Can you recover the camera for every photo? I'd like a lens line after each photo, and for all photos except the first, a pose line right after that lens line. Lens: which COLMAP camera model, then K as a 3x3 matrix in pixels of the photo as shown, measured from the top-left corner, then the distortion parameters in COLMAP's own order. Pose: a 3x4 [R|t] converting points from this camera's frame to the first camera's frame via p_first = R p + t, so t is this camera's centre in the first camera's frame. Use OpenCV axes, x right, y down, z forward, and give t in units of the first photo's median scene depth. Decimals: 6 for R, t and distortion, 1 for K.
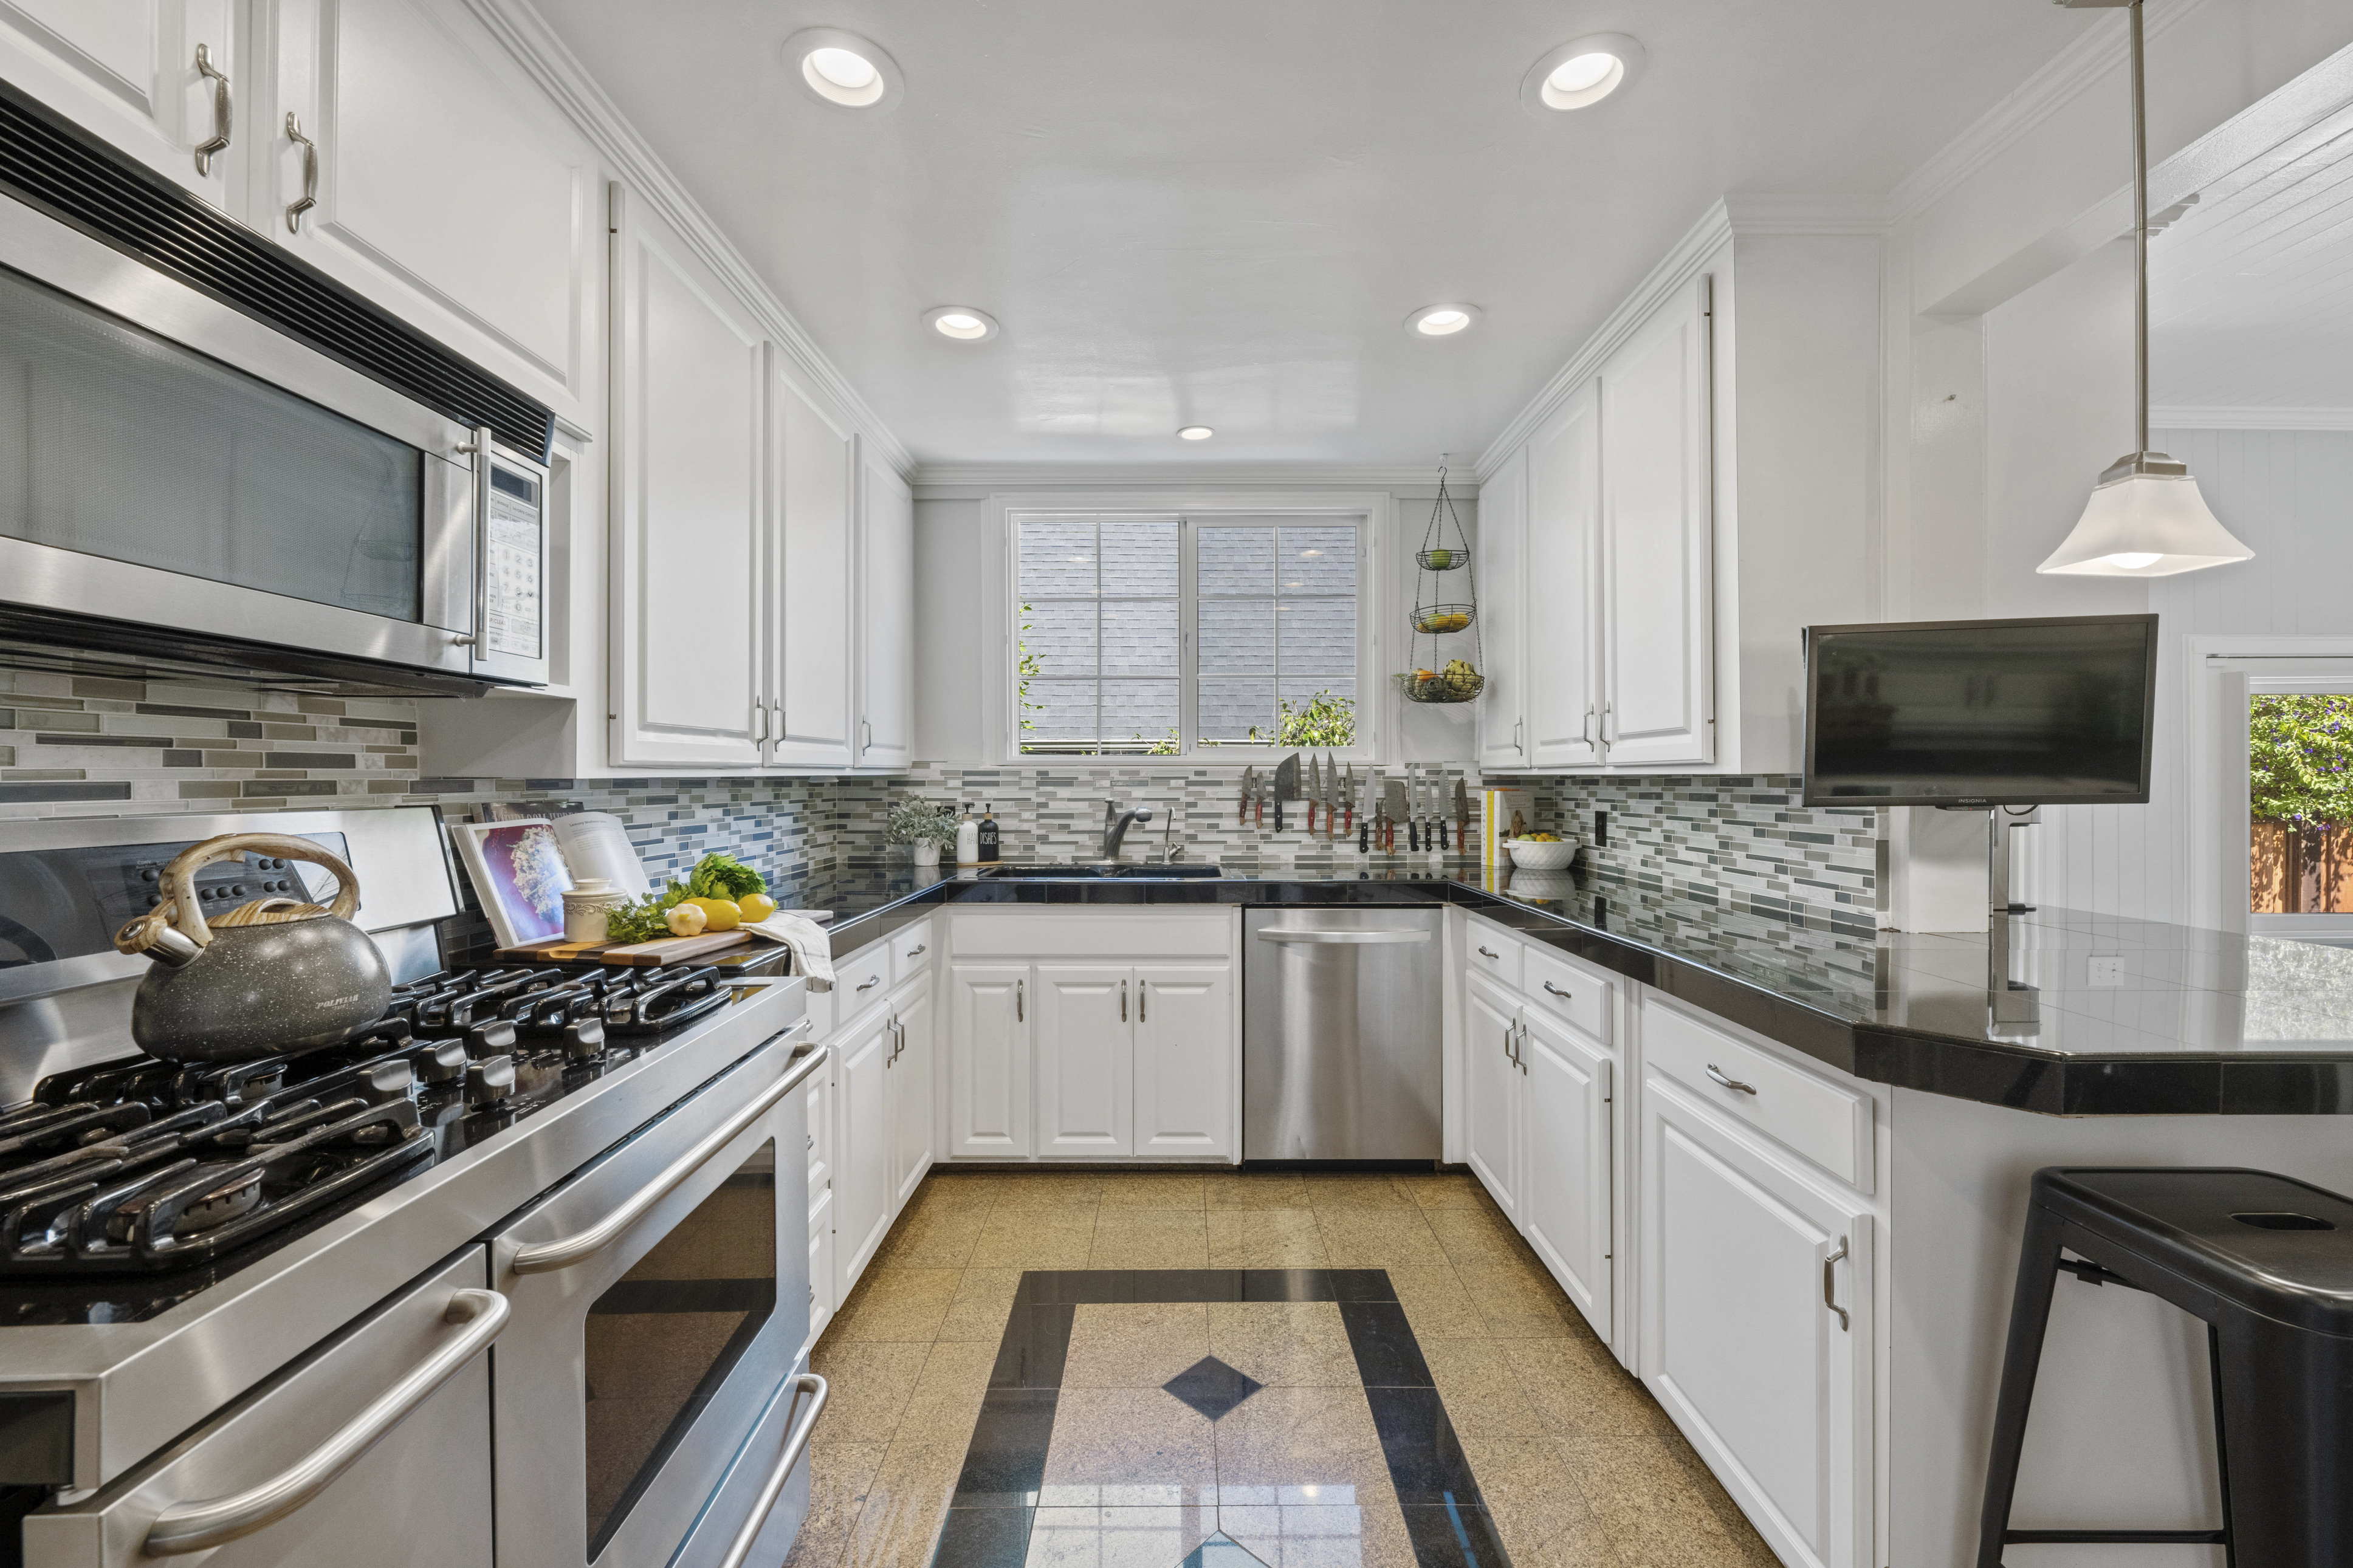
lens RADIAL K [[938.0, 0, 1175.4], [0, 938.0, 786.5], [0, 0, 1]] dist [-0.002401, -0.000297]
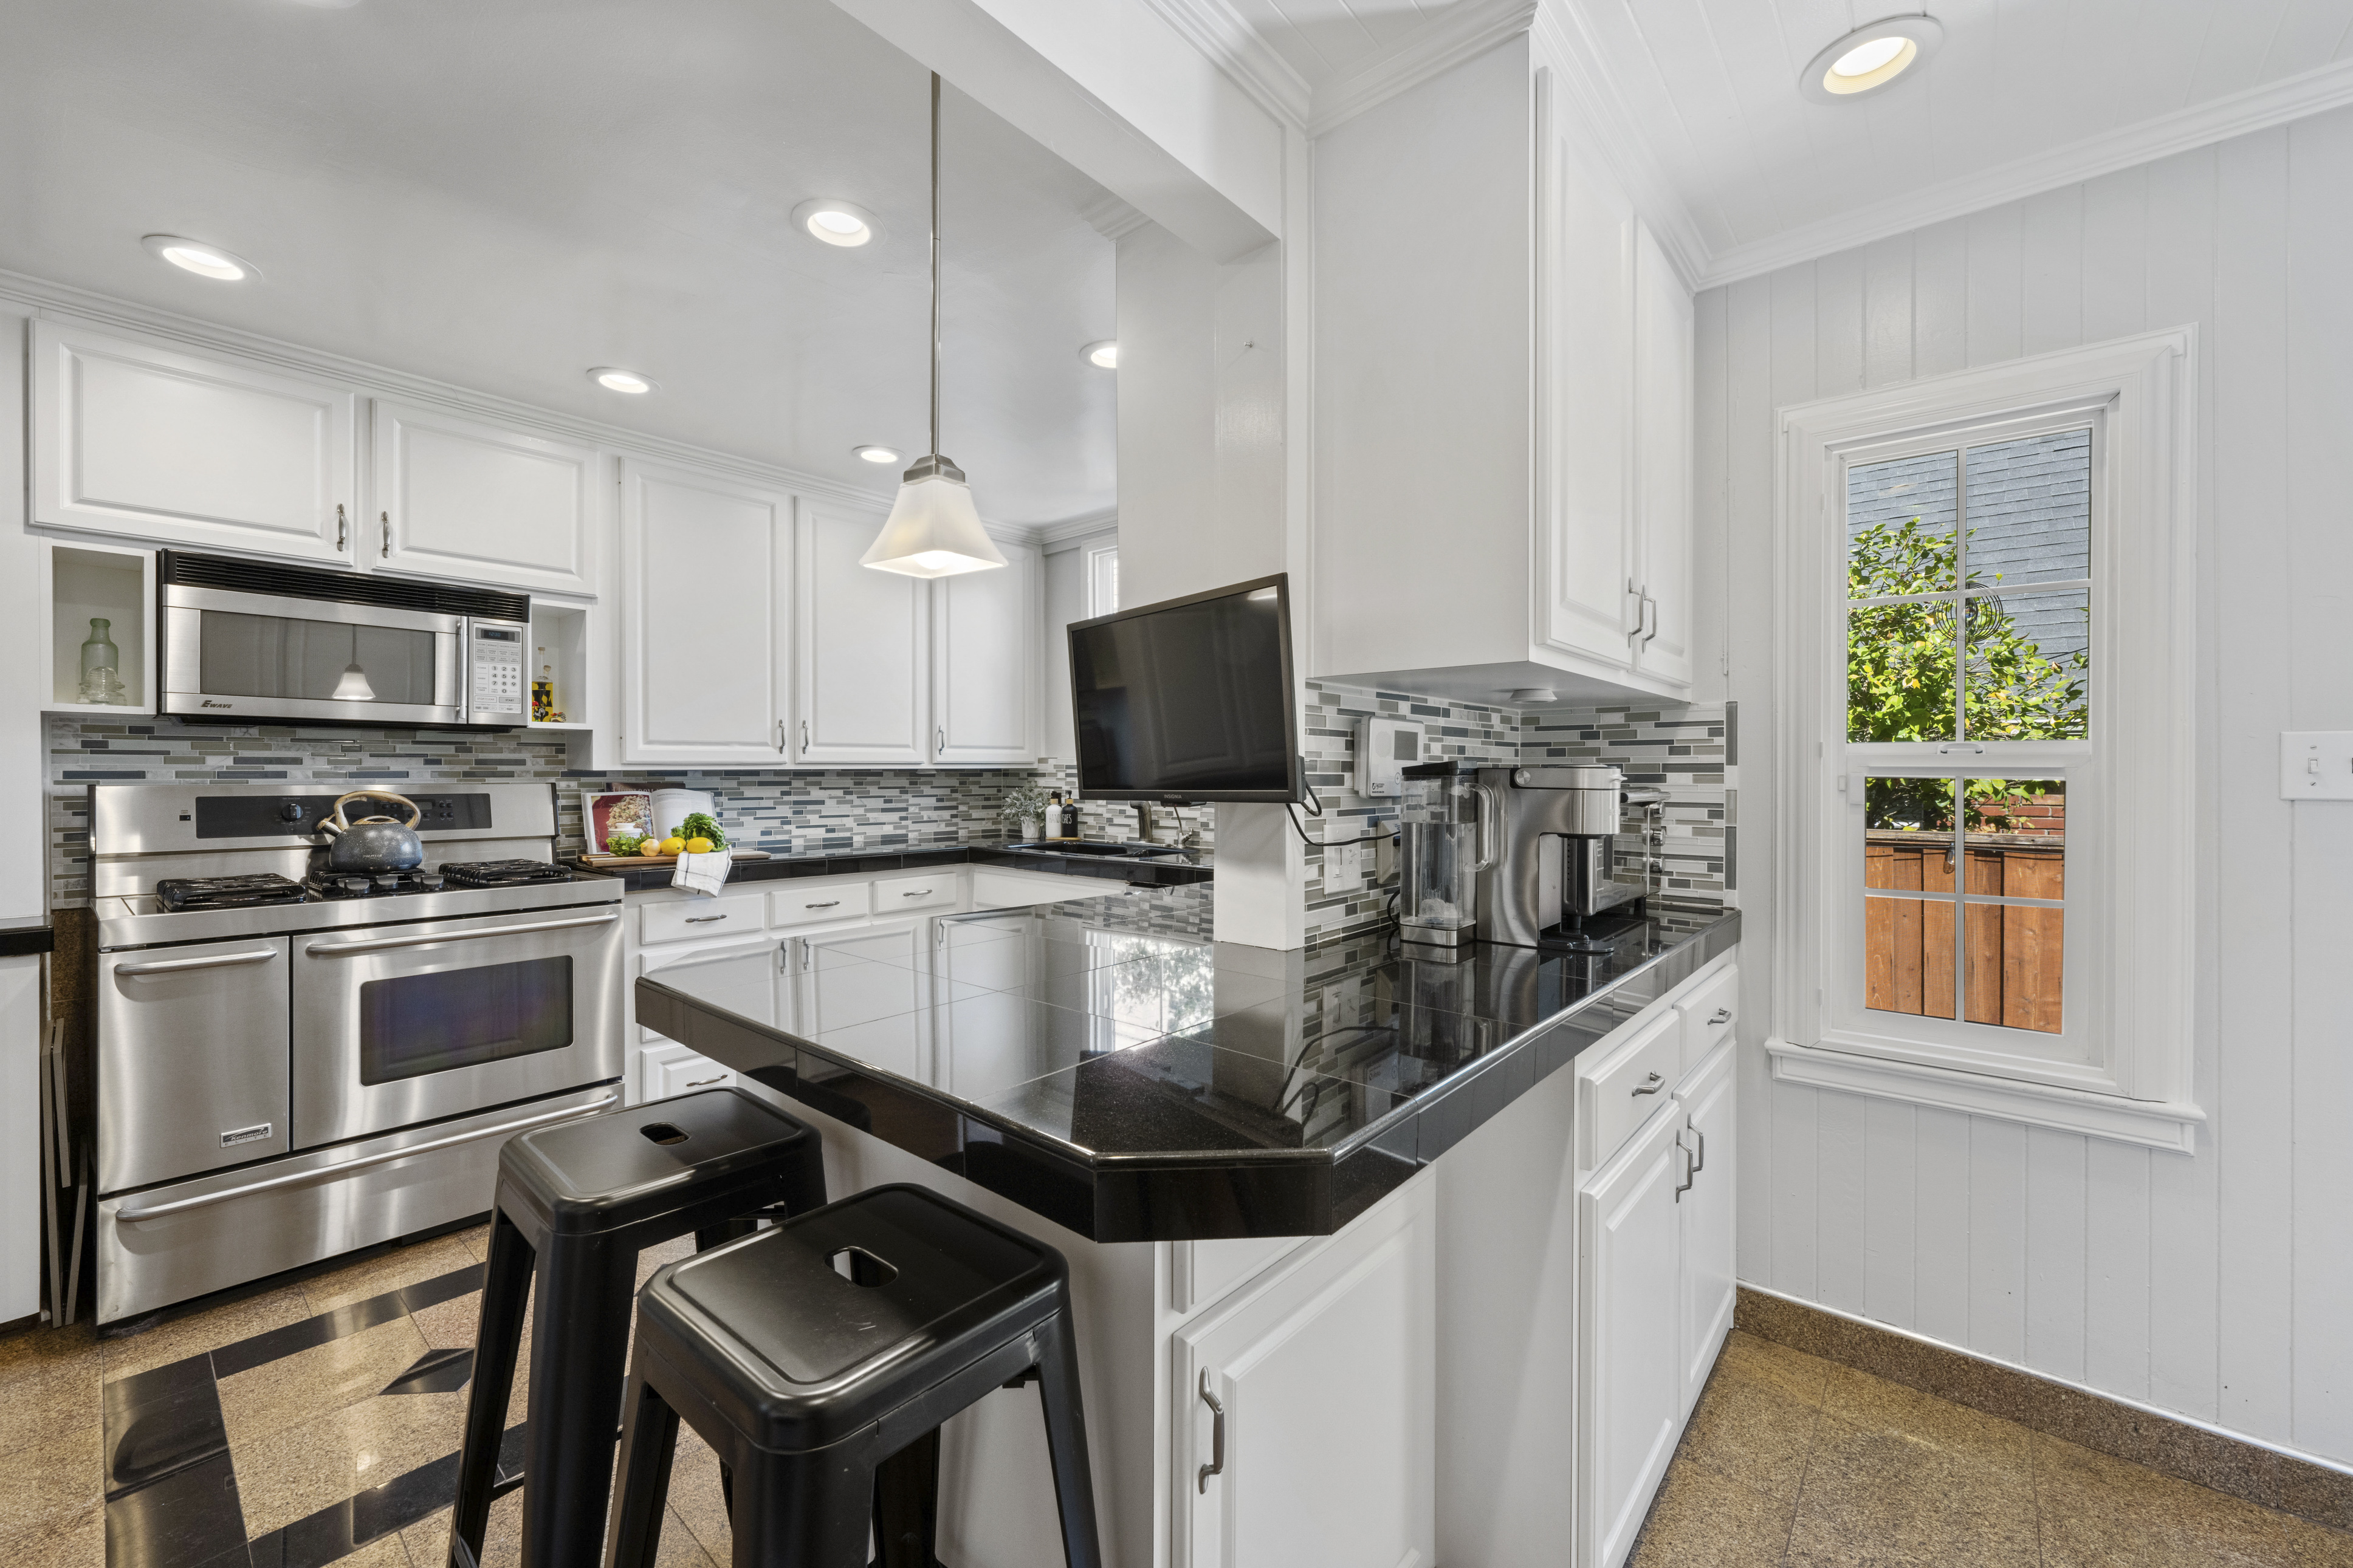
lens RADIAL K [[938.0, 0, 1175.6], [0, 938.0, 773.6], [0, 0, 1]] dist [-0.002401, -0.000297]
pose [[0.755084, 0.001479, -0.655627, 1.580200], [-0.006369, 0.999967, -0.005079, 0.000743], [0.655598, 0.008010, 0.755068, 0.320897]]
